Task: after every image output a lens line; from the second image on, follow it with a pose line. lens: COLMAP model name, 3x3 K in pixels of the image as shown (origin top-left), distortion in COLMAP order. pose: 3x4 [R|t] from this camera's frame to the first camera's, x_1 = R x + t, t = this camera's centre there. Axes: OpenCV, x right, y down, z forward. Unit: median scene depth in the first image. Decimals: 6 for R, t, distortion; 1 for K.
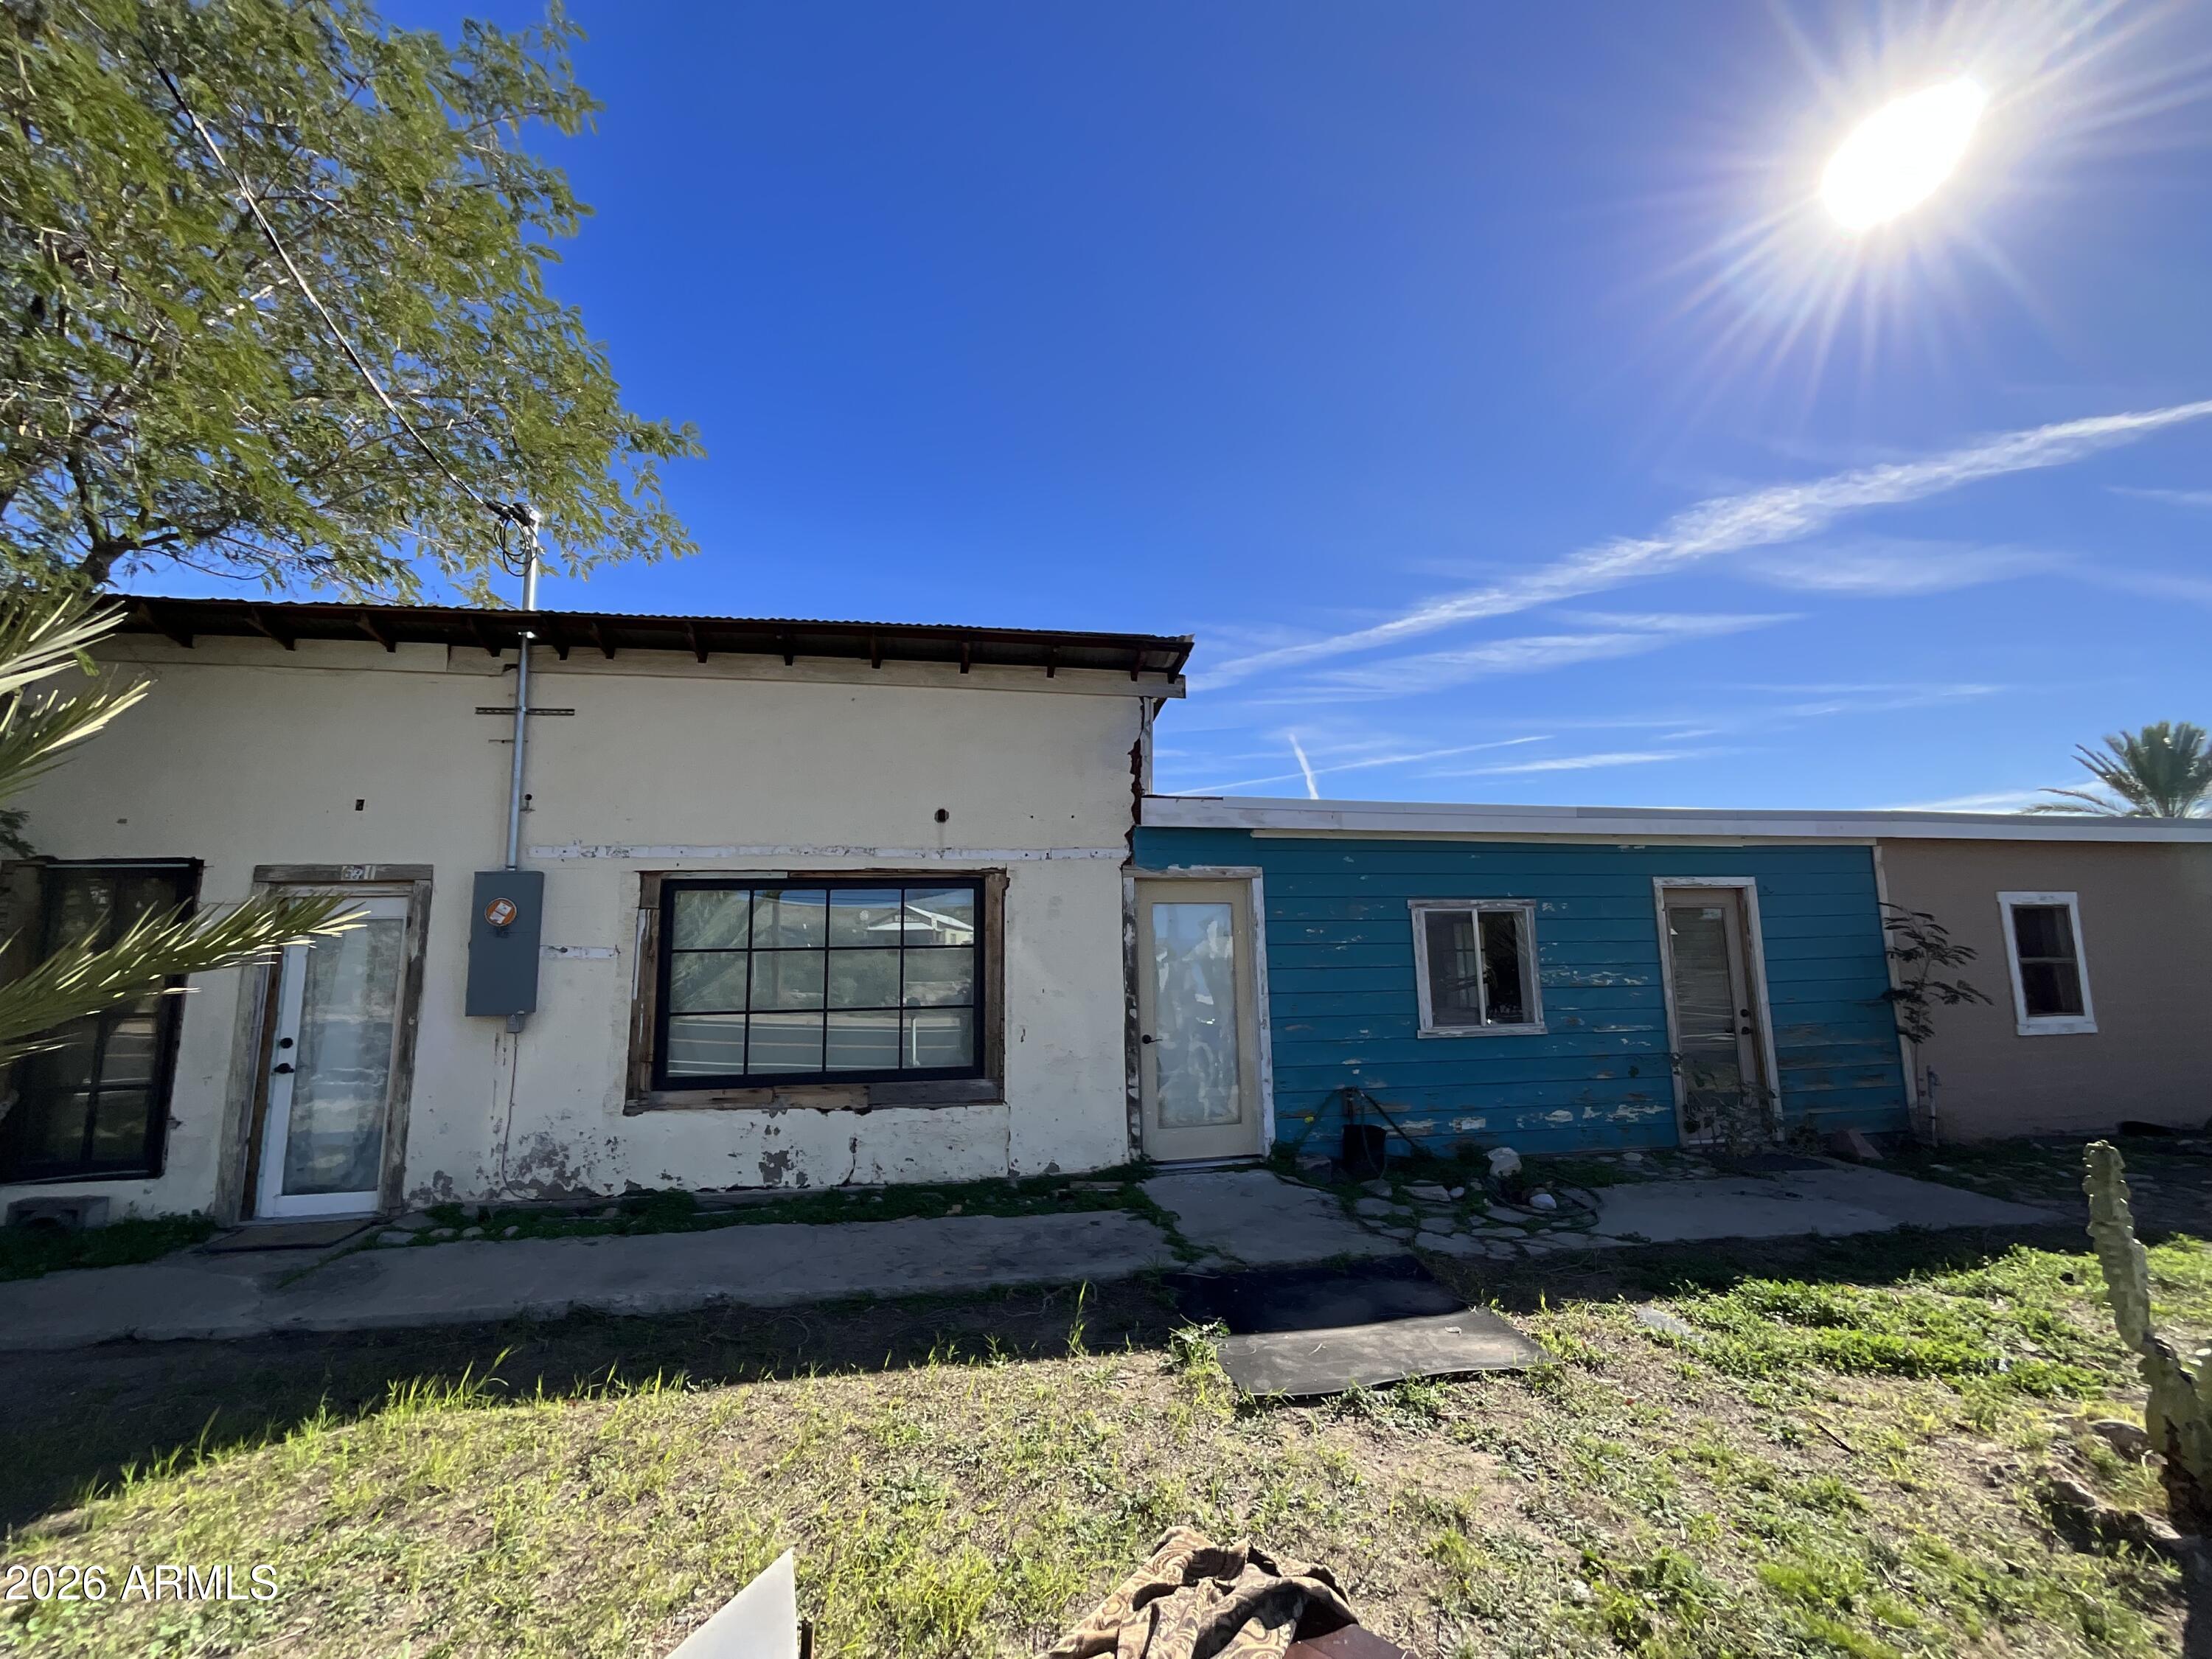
lens RADIAL K [[893.7, 0, 1105.1], [0, 893.7, 816.3], [0, 0, 1]] dist [-0.000799, -0.000041]
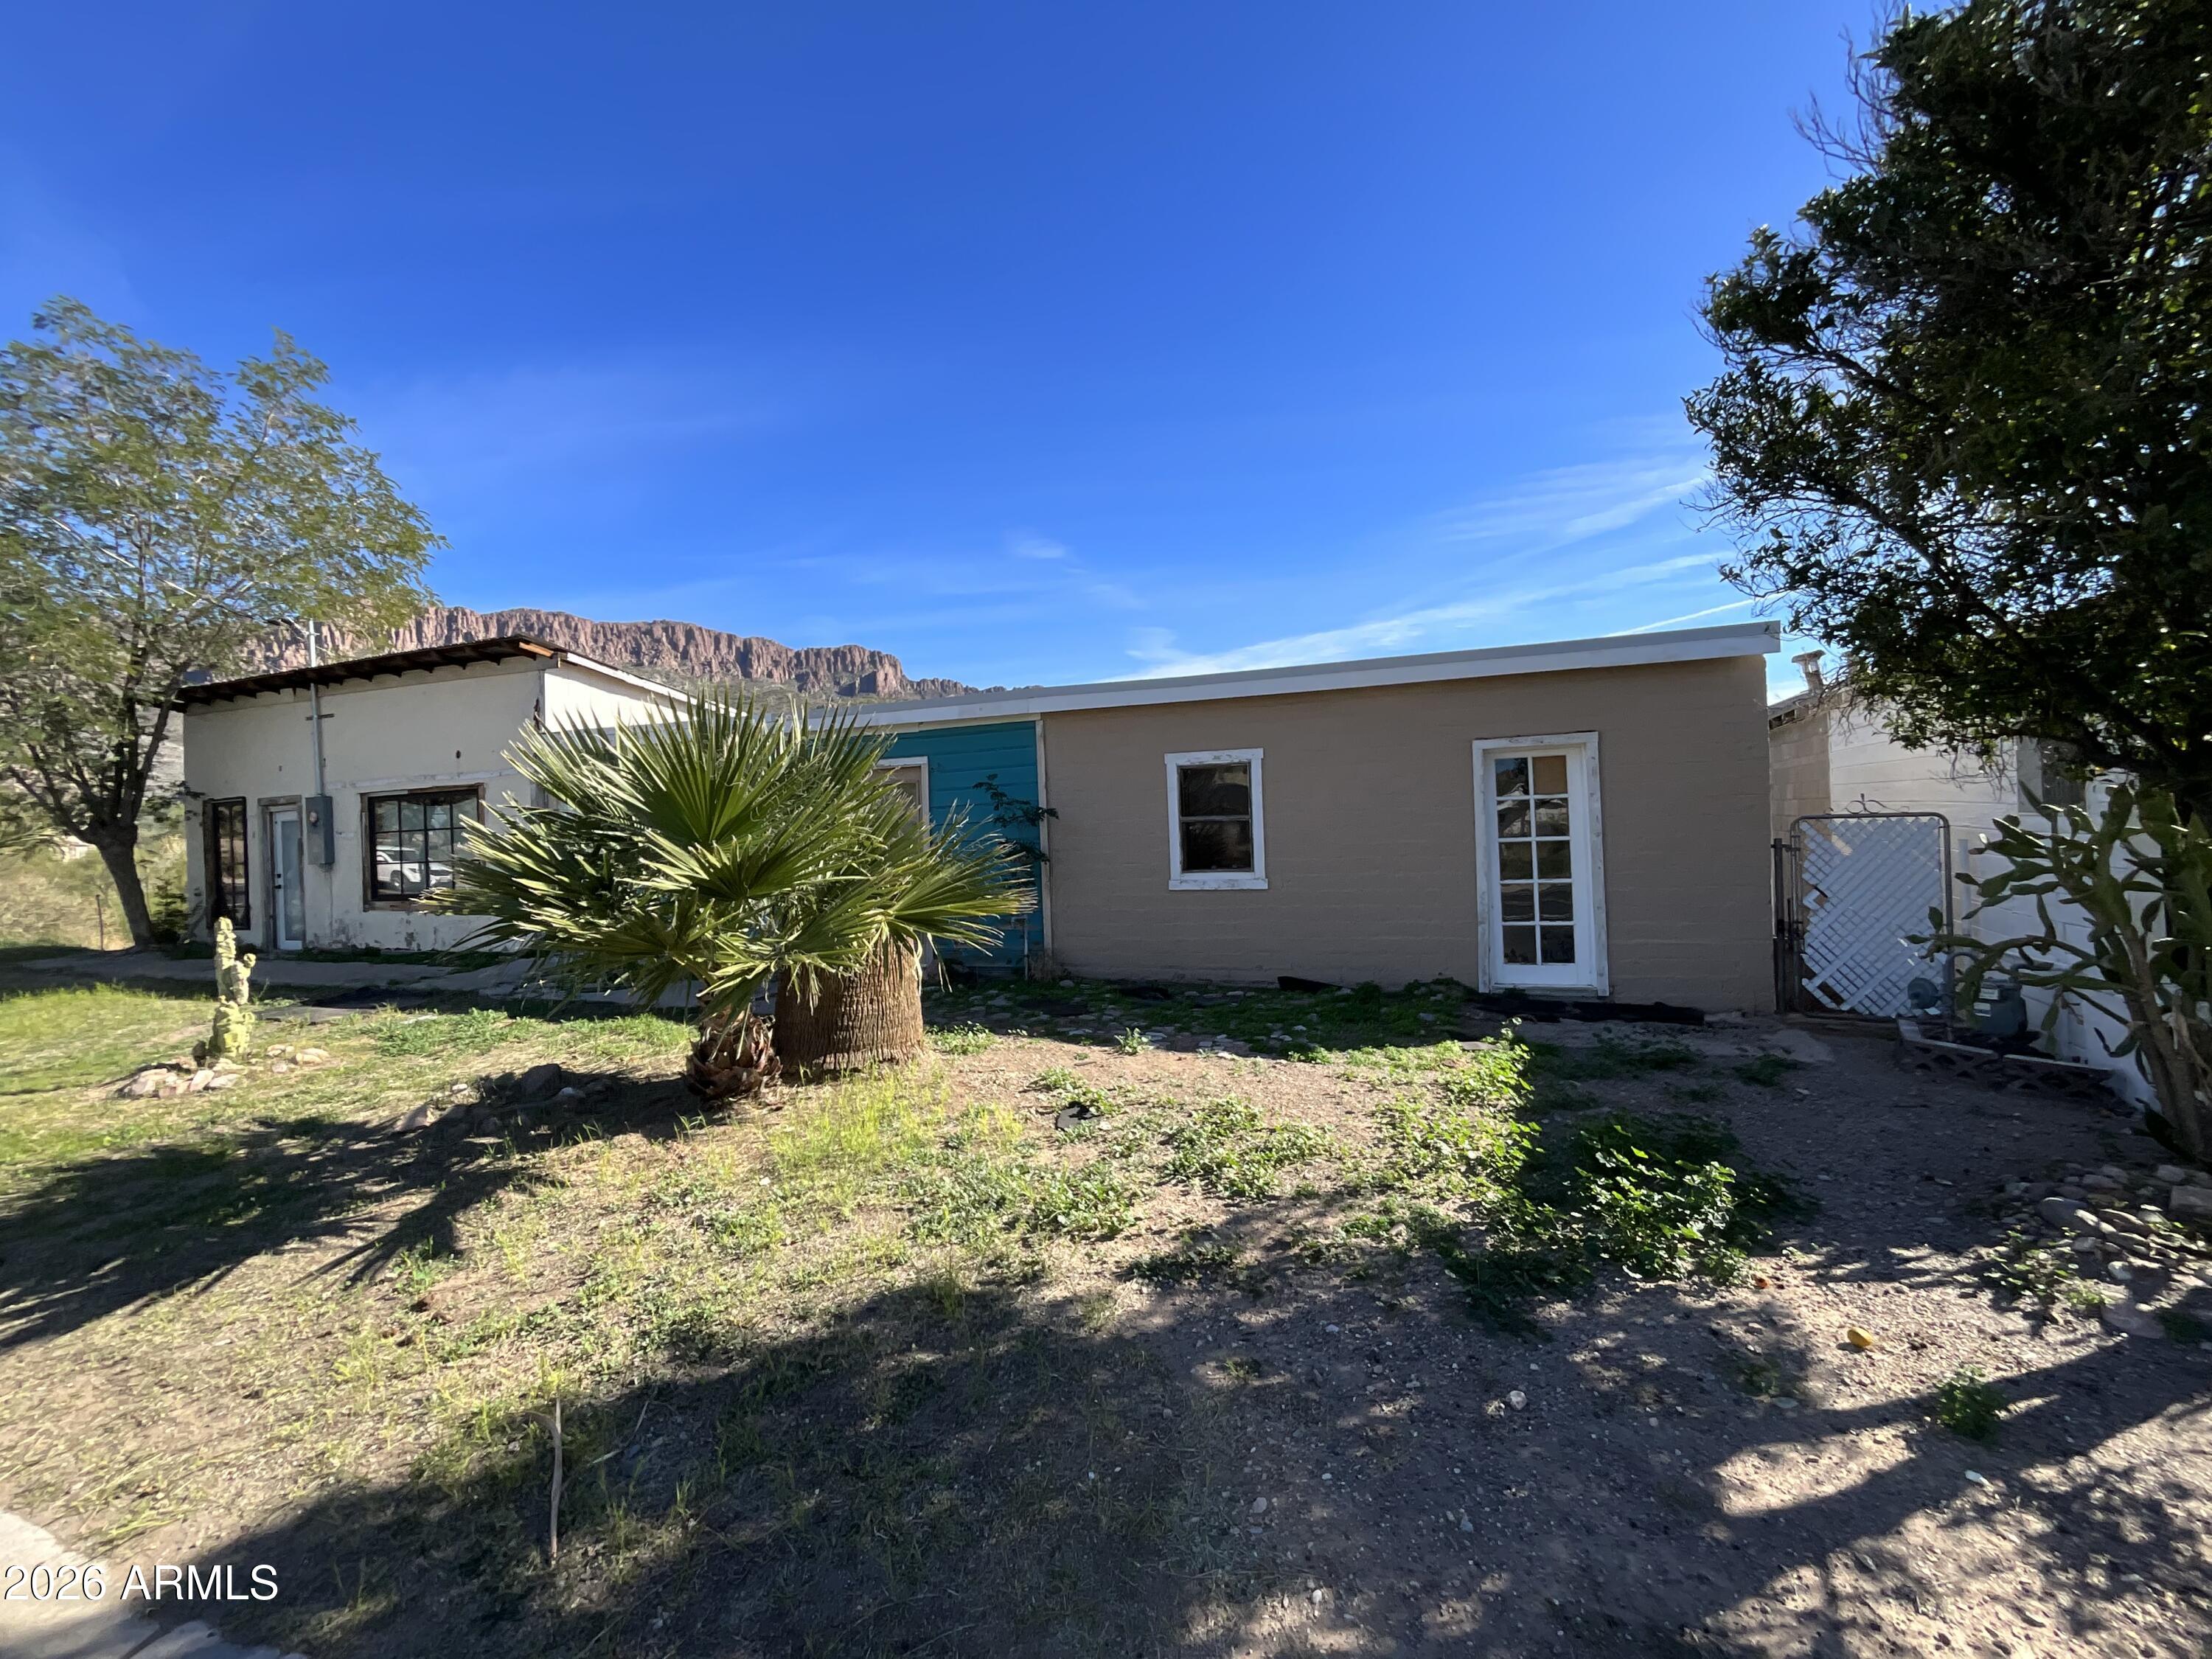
lens RADIAL K [[893.7, 0, 1099.2], [0, 893.7, 839.3], [0, 0, 1]] dist [-0.000799, -0.000041]
pose [[0.868861, -0.015326, -0.494819, 1.787806], [0.088699, 0.988166, 0.125141, 0.056887], [0.487045, -0.152620, 0.859938, 0.073513]]
